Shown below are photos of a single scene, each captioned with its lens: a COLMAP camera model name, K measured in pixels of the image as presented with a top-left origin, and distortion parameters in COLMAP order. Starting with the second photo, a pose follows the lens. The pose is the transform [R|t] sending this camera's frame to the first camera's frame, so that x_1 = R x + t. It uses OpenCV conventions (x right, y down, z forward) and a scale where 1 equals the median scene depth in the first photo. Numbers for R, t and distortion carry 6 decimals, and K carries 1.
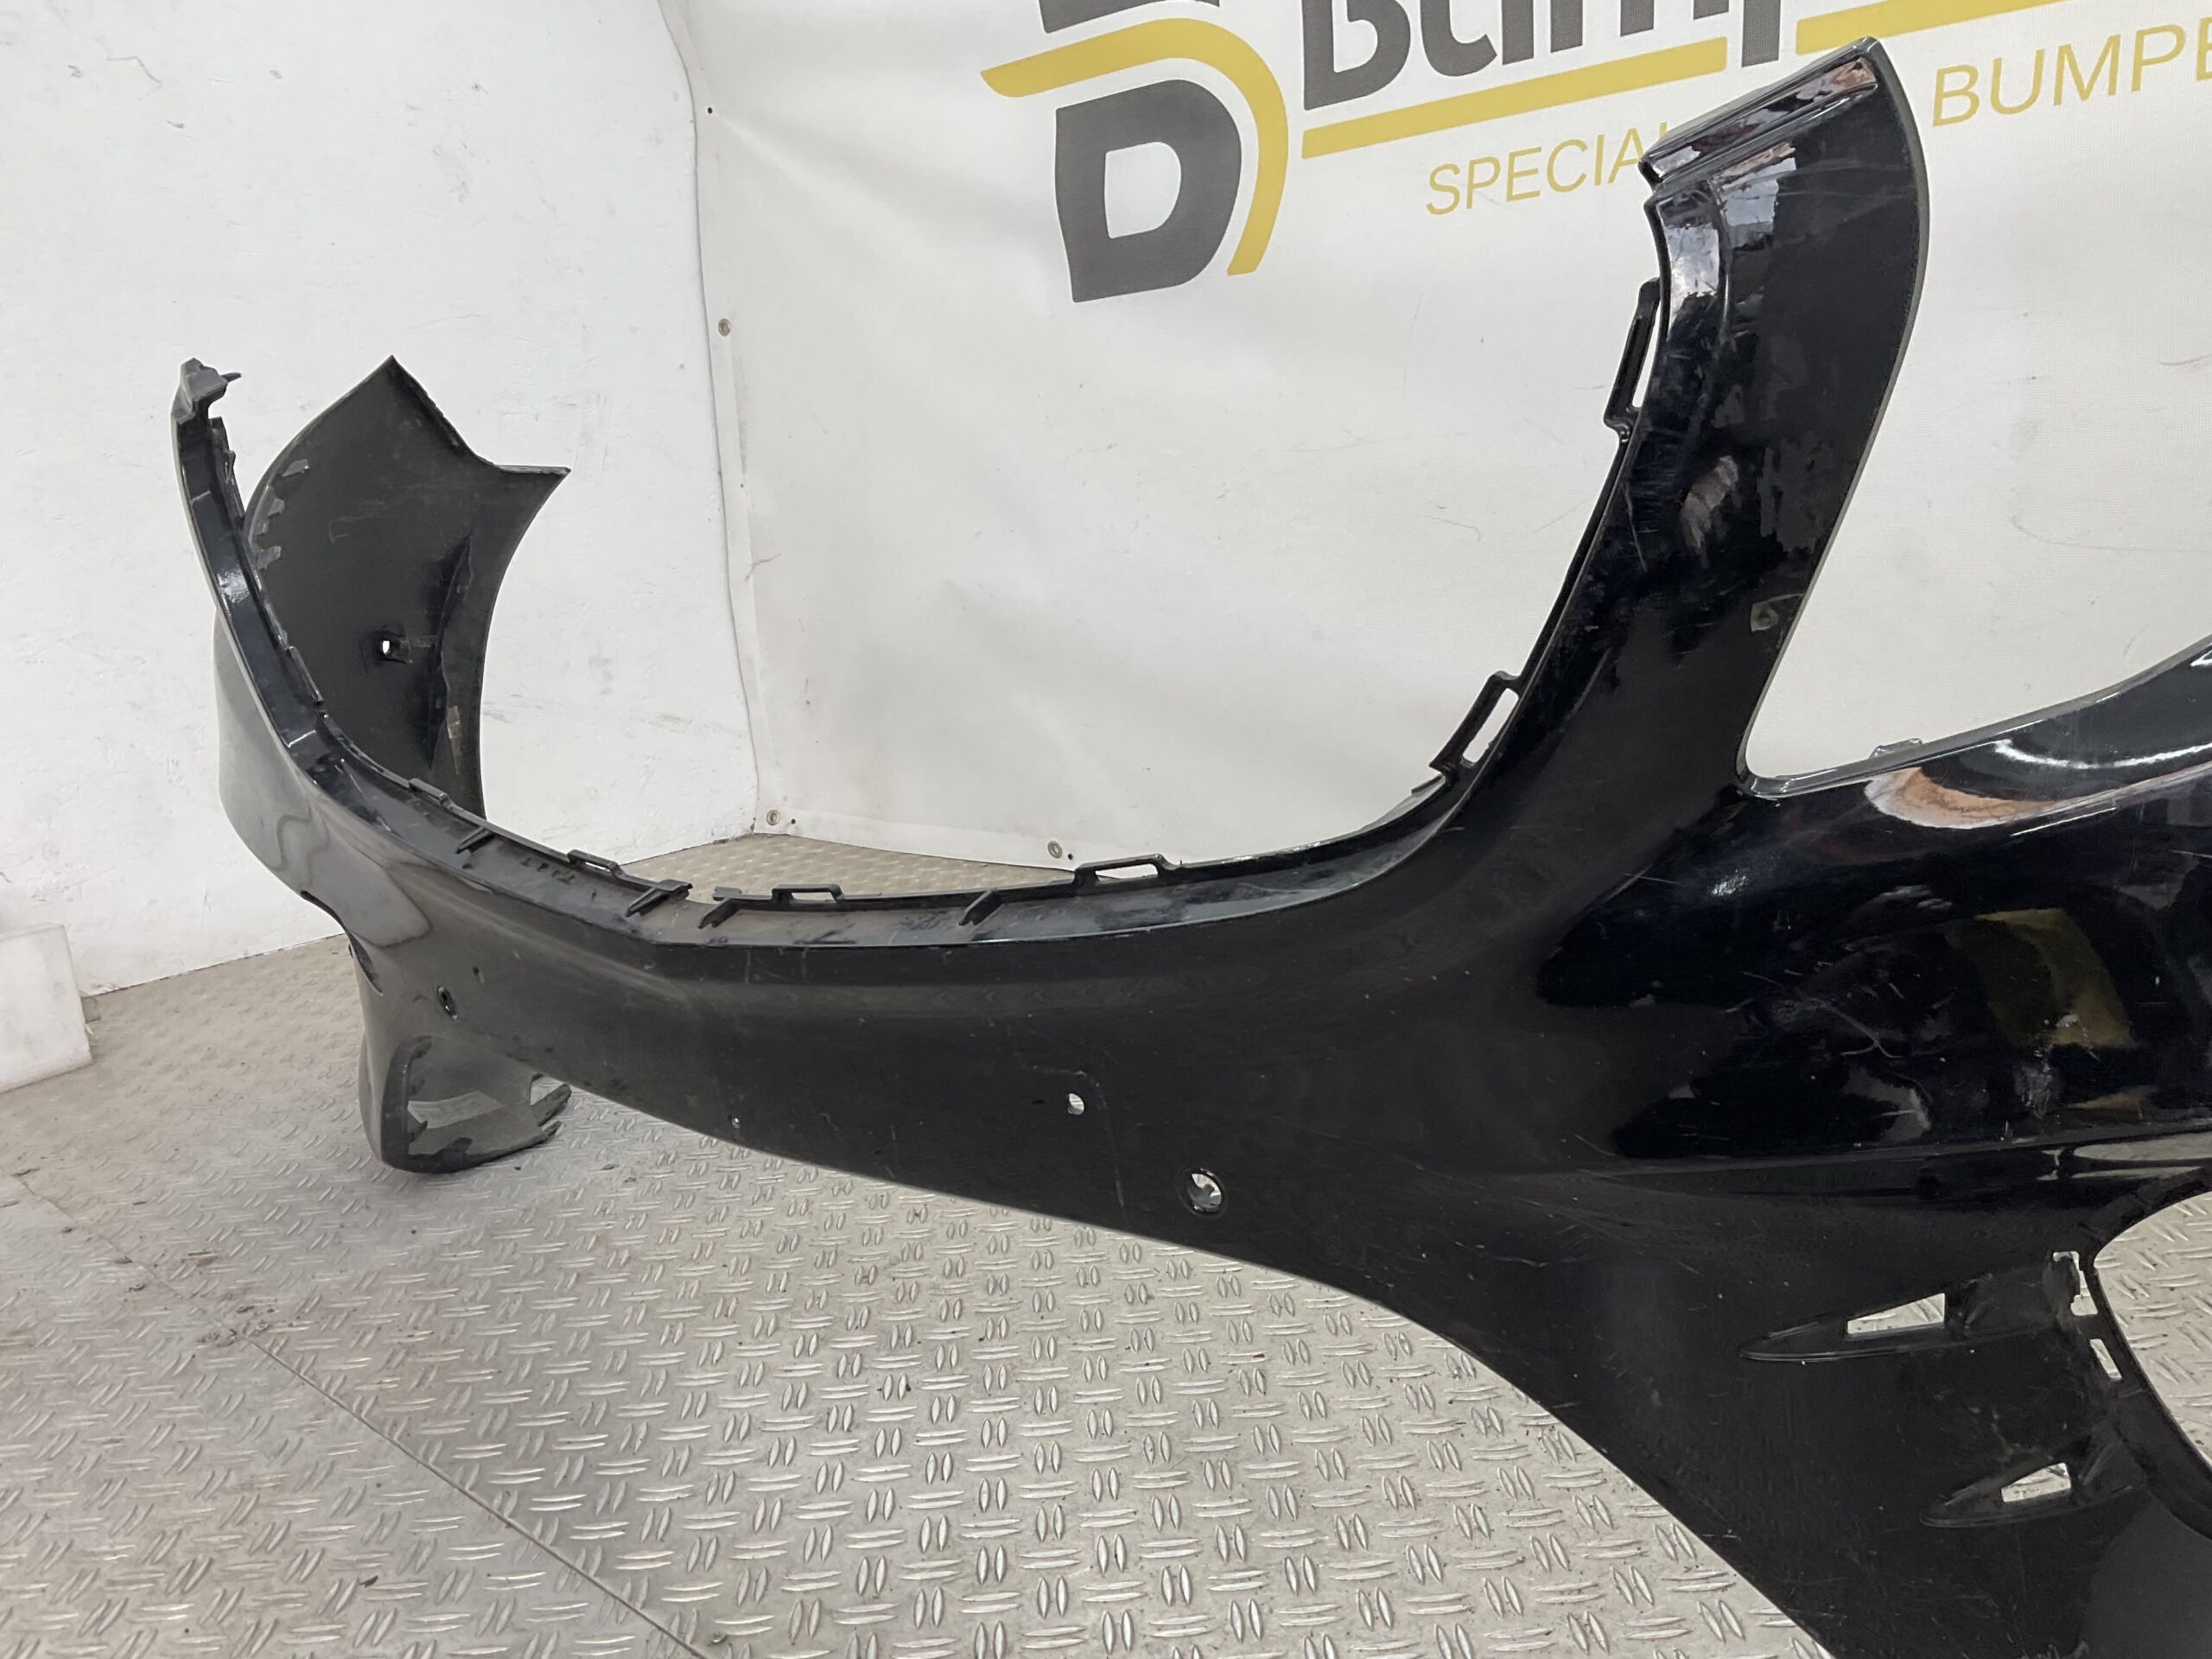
lens RADIAL K [[1818.1, 0, 1103.1], [0, 1818.1, 824.5], [0, 0, 1]] dist [0.114532, -0.220806]
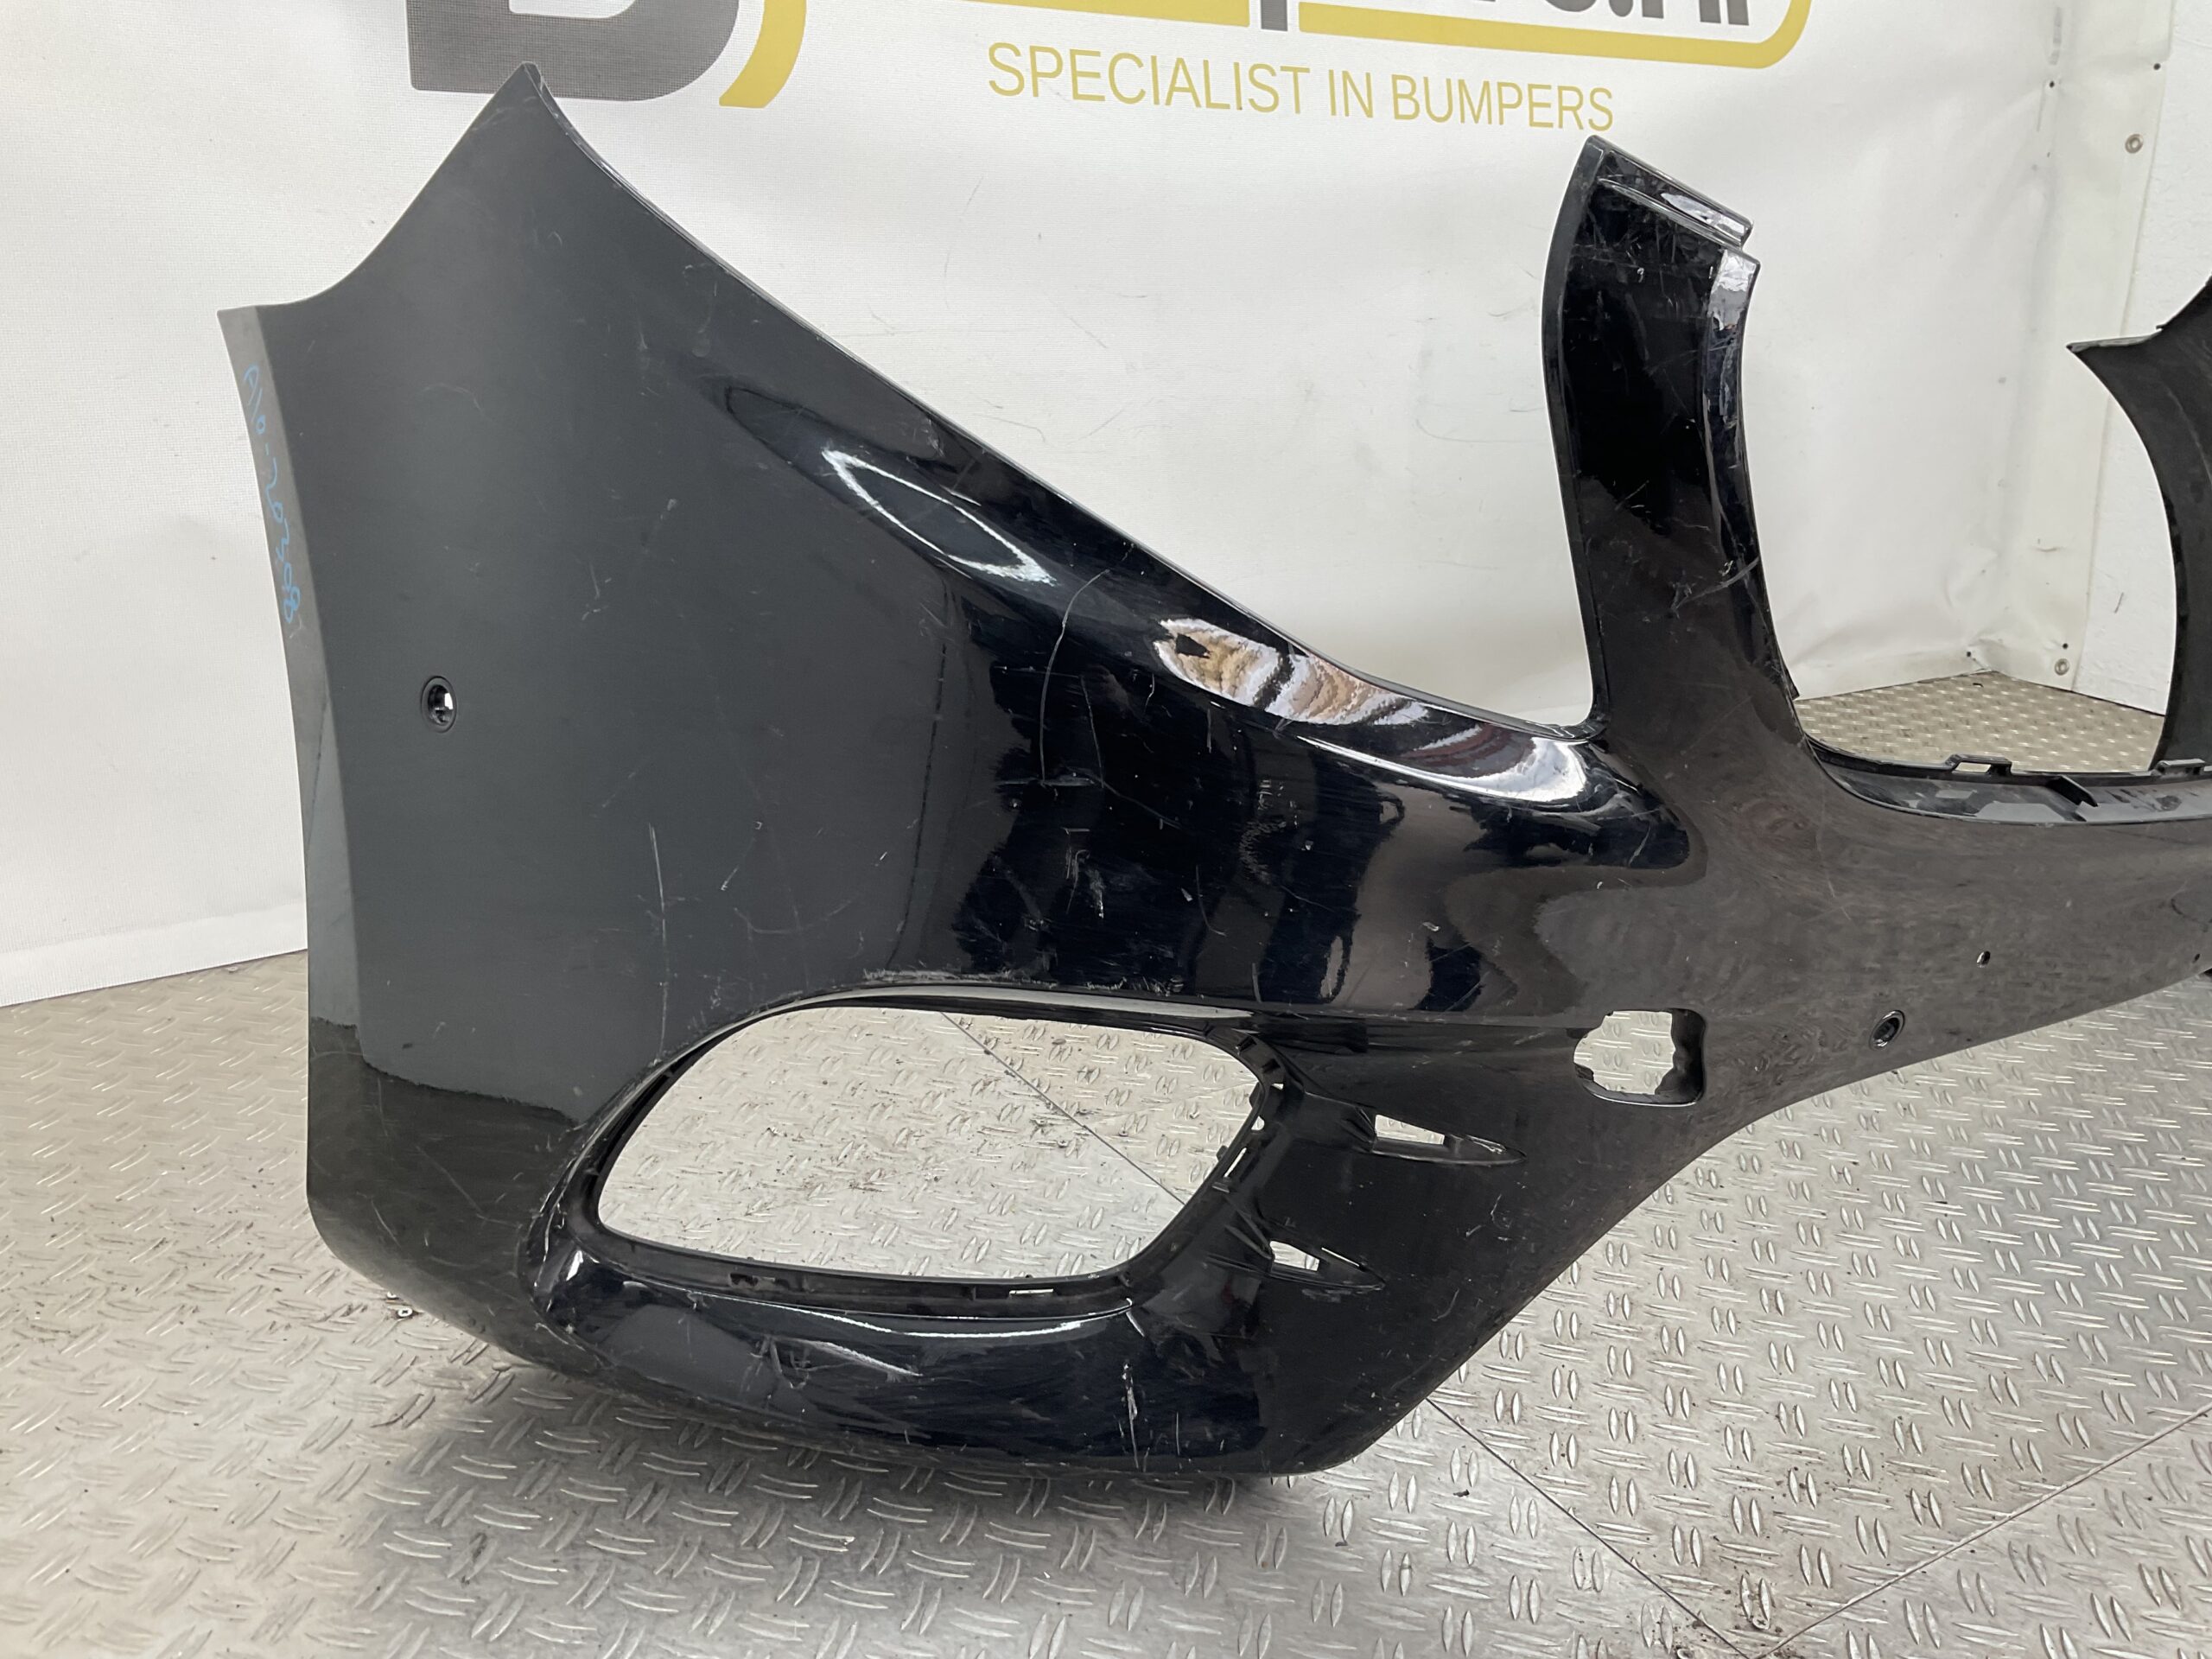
lens RADIAL K [[1830.0, 0, 1106.0], [0, 1830.0, 829.5], [0, 0, 1]] dist [0.067701, -0.133100]
pose [[0.251194, -0.212326, 0.944362, -1.191392], [0.154583, 0.971922, 0.177404, -0.185850], [-0.955513, 0.101420, 0.276963, 1.094307]]
